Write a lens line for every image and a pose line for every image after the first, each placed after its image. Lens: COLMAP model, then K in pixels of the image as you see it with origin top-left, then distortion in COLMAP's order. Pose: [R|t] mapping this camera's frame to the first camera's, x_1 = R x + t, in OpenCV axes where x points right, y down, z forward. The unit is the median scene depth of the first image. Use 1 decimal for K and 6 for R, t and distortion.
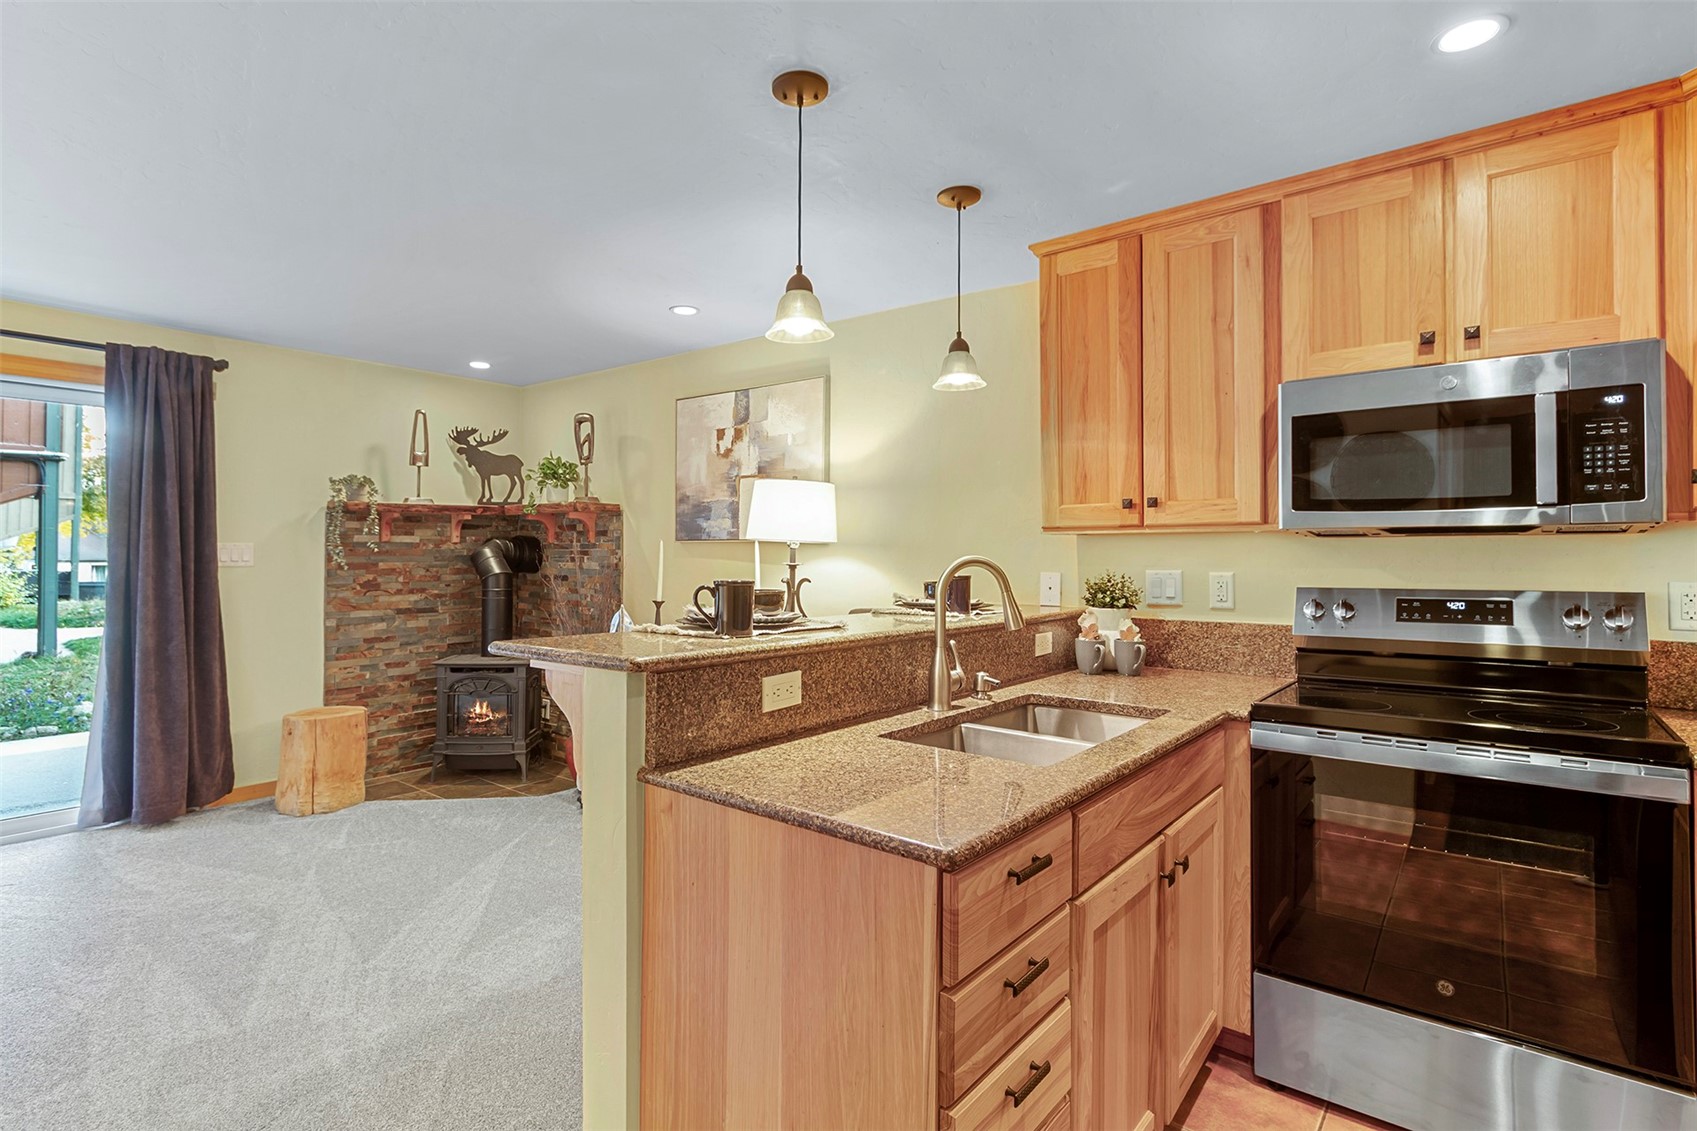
lens RADIAL K [[833.6, 0, 841.7], [0, 833.6, 542.6], [0, 0, 1]] dist [0.002829, -0.001274]
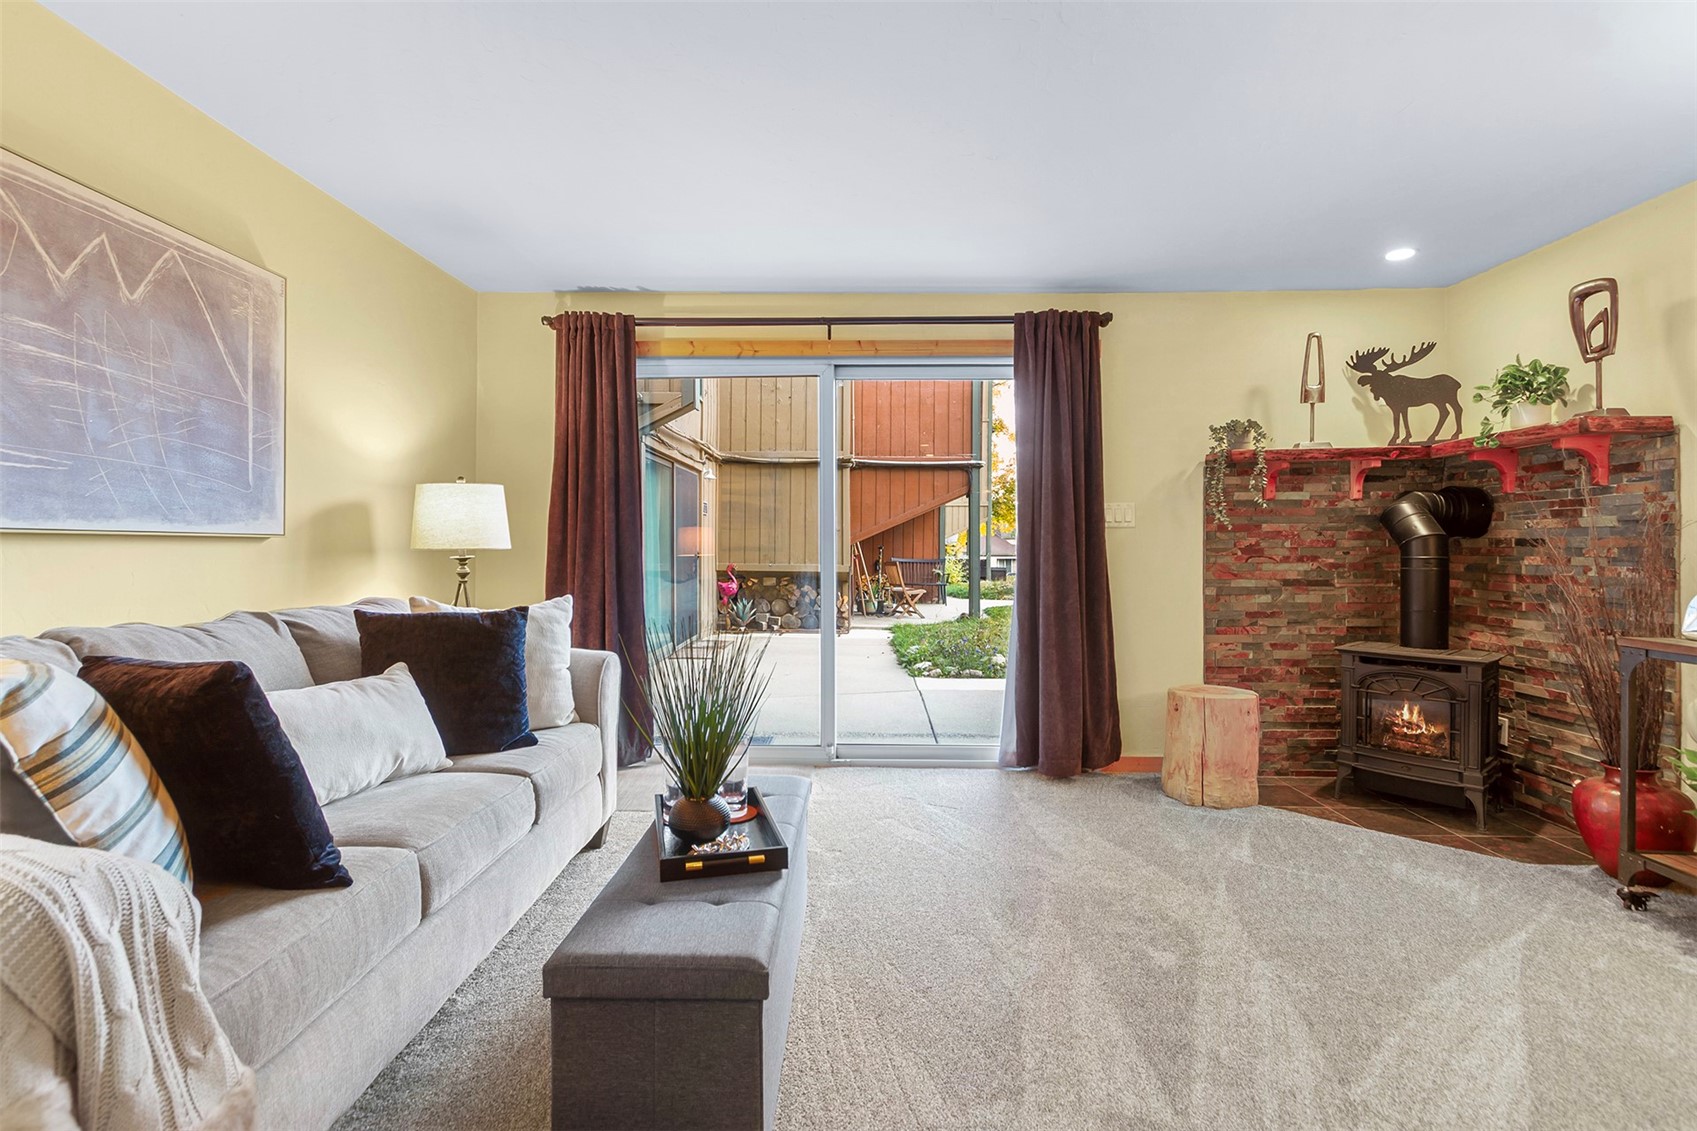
lens RADIAL K [[790.3, 0, 844.0], [0, 790.3, 549.4], [0, 0, 1]] dist [0.019484, -0.008130]
pose [[0.603909, -0.003177, -0.797047, -0.178086], [0.011000, 0.999930, 0.004349, 0.044375], [0.796978, -0.011394, 0.603901, 0.182280]]
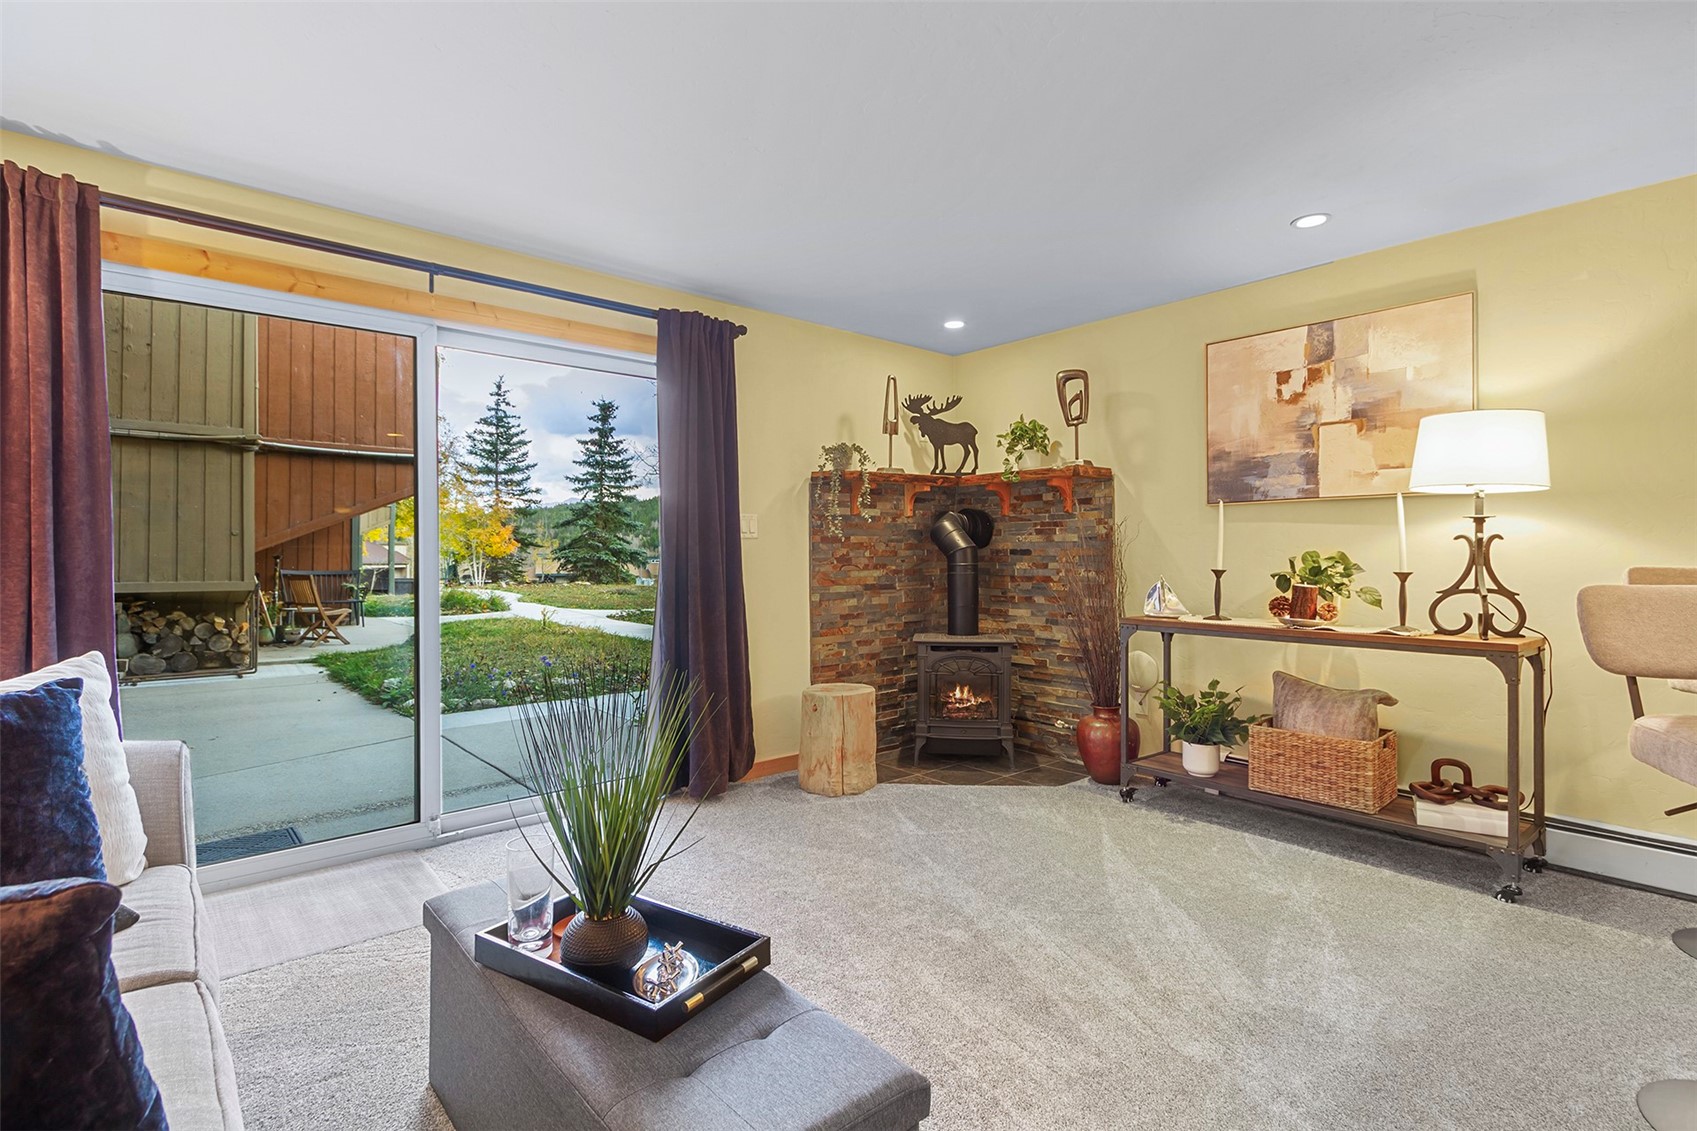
lens RADIAL K [[808.9, 0, 844.6], [0, 808.9, 548.3], [0, 0, 1]] dist [0.002250, -0.000696]
pose [[0.981993, -0.010670, -0.188614, -0.411004], [0.011687, 0.999923, 0.004284, 0.036109], [0.188554, -0.006411, 0.982042, 0.085666]]
